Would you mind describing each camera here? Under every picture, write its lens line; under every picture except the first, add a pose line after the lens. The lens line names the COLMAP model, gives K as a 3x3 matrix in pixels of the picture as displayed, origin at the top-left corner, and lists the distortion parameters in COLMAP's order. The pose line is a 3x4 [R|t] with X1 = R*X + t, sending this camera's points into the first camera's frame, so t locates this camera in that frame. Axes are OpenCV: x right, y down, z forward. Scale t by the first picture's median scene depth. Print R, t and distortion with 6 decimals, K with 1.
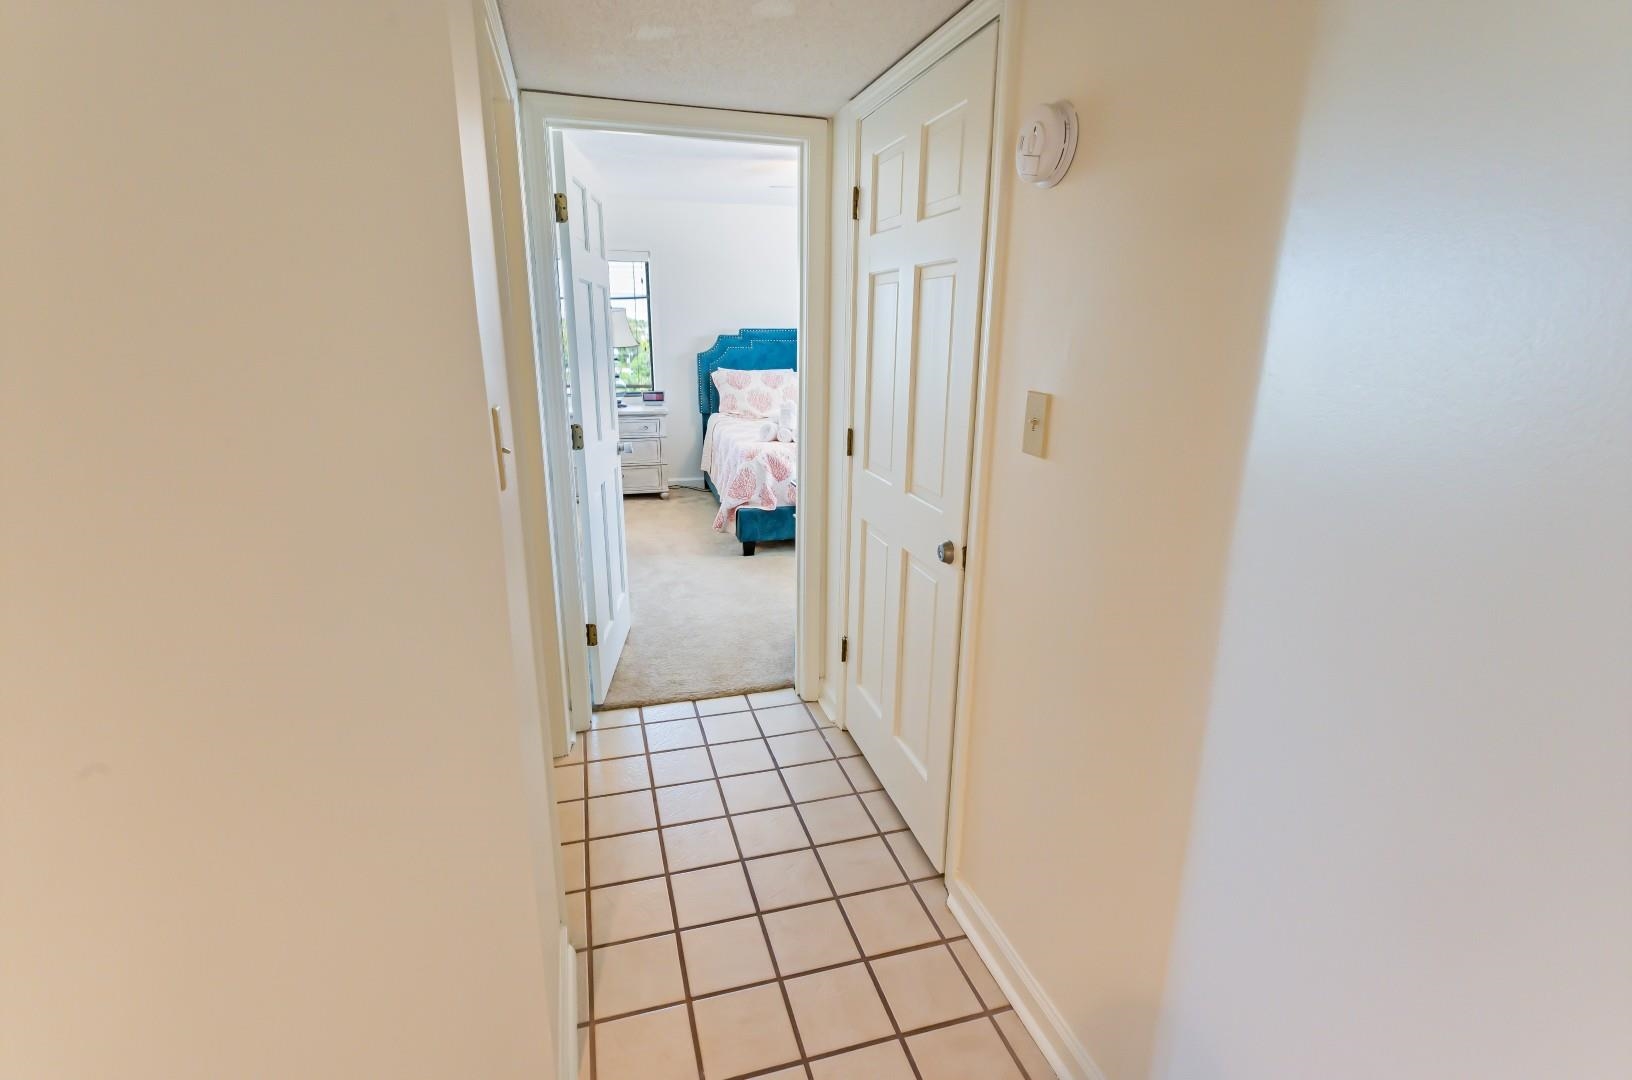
lens RADIAL K [[768.7, 0, 816.0], [0, 768.7, 540.0], [0, 0, 1]] dist [-0.000644, -0.000020]
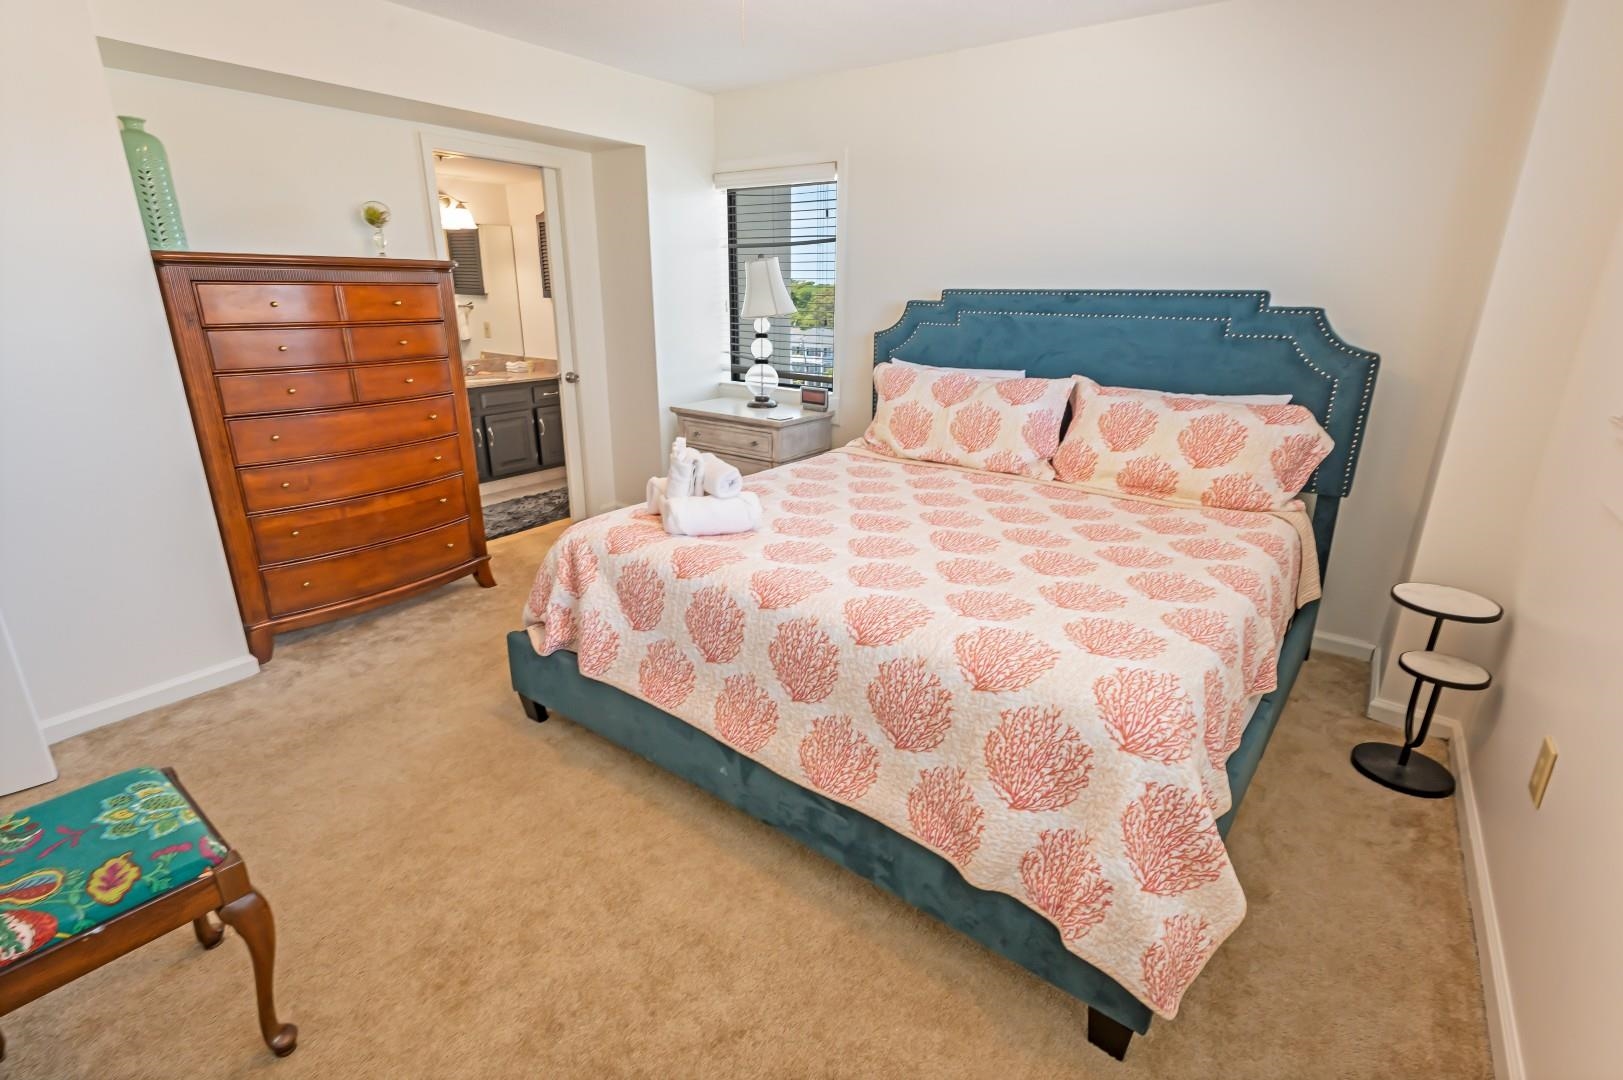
lens RADIAL K [[751.0, 0, 810.2], [0, 751.0, 542.7], [0, 0, 1]] dist [0.002005, 0.000900]
pose [[0.599894, 0.254099, -0.758657, 0.296132], [-0.221981, 0.963860, 0.147301, -0.164925], [0.768668, 0.080043, 0.634620, 0.627001]]
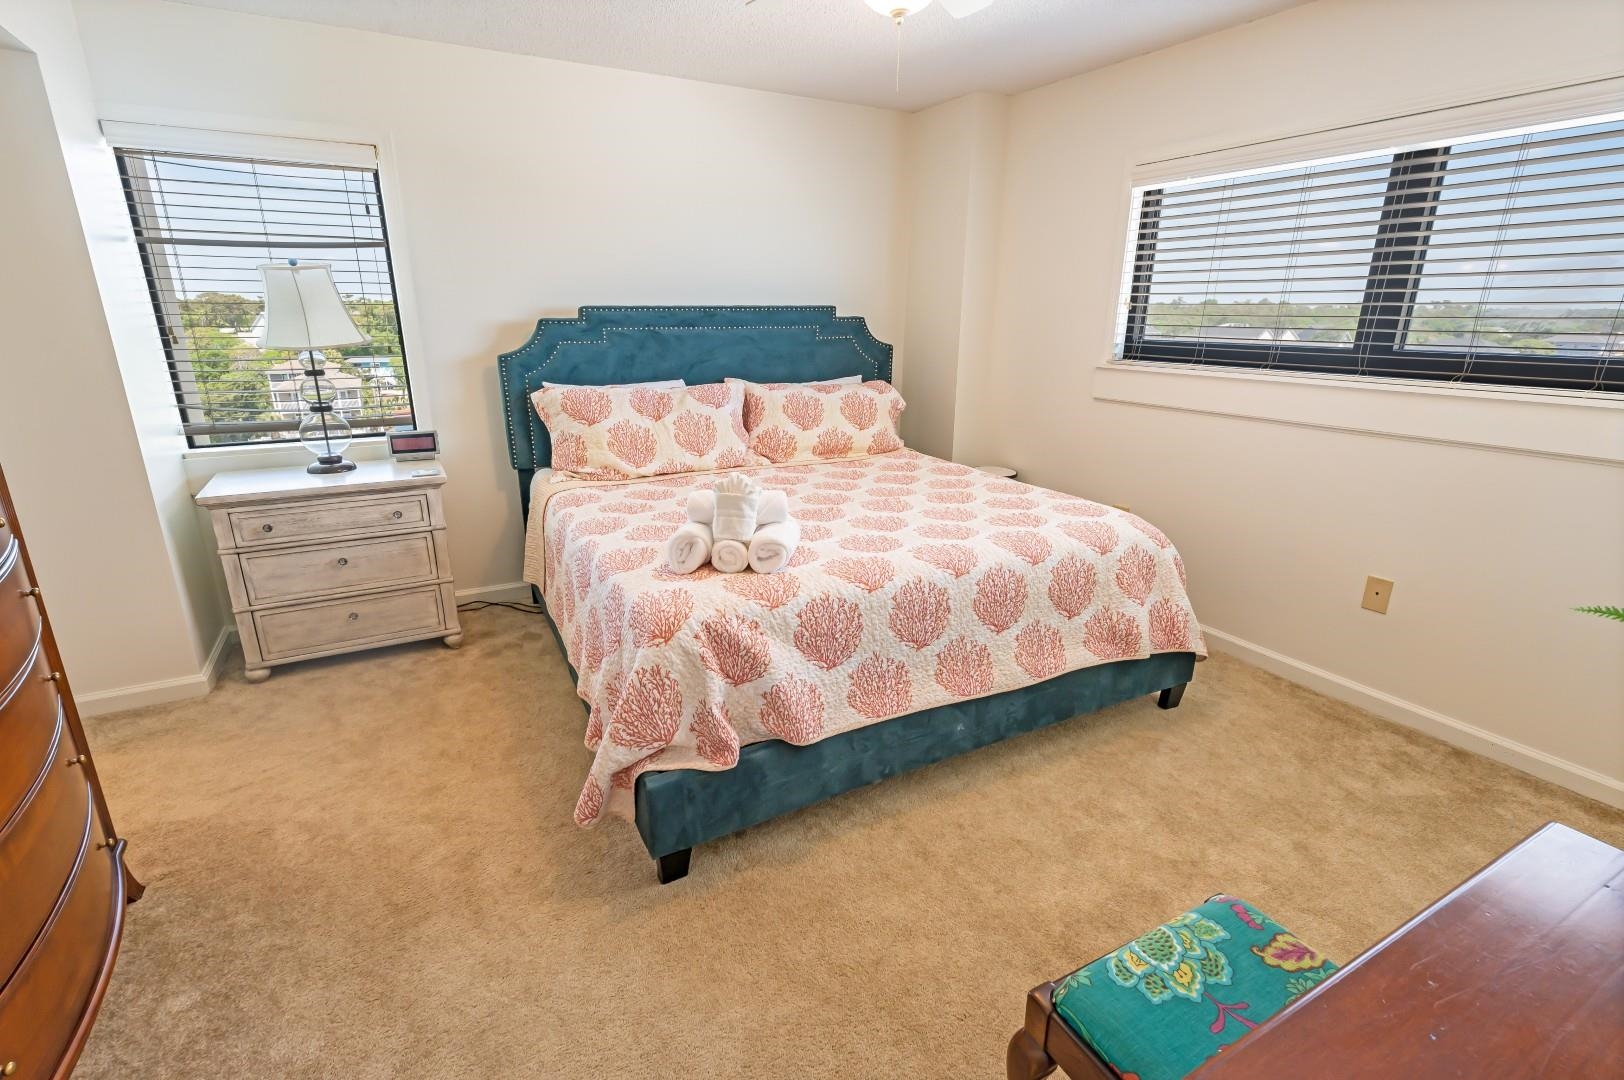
lens RADIAL K [[755.6, 0, 793.0], [0, 755.6, 558.8], [0, 0, 1]] dist [0.001063, 0.000299]
pose [[0.979041, -0.070716, 0.190992, -0.069799], [0.061980, 0.996756, 0.051340, -0.124139], [-0.194003, -0.038427, 0.980248, 0.474698]]
